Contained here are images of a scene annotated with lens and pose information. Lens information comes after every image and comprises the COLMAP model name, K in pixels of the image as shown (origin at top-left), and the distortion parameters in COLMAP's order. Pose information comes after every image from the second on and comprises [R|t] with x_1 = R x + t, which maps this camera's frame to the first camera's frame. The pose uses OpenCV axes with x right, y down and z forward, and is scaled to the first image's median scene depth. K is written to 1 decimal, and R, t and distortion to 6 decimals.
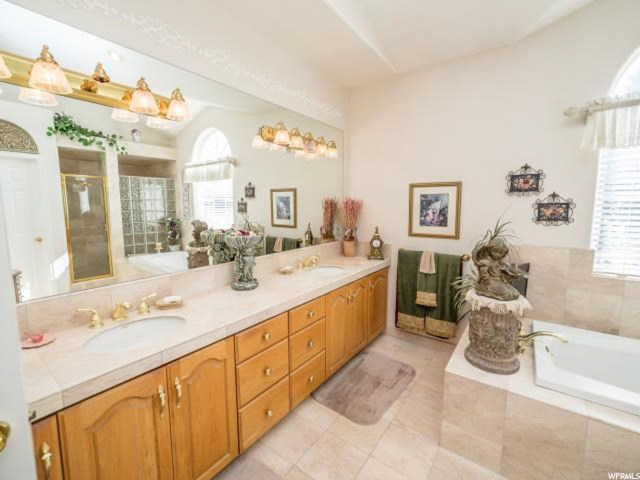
lens RADIAL K [[280.8, 0, 317.0], [0, 280.8, 237.2], [0, 0, 1]] dist [-0.020560, 0.008160]
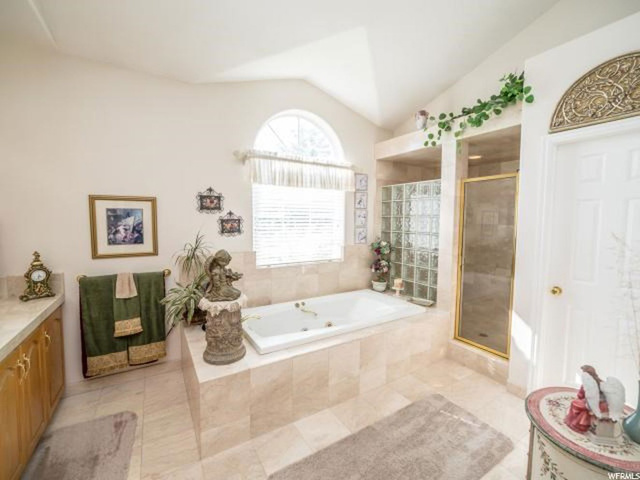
lens RADIAL K [[280.8, 0, 317.0], [0, 280.8, 237.2], [0, 0, 1]] dist [-0.020560, 0.008160]
pose [[0.379881, -0.059809, 0.923100, -0.180950], [0.100699, 0.994651, 0.023004, -0.022079], [-0.919538, 0.084217, 0.383872, 0.099767]]
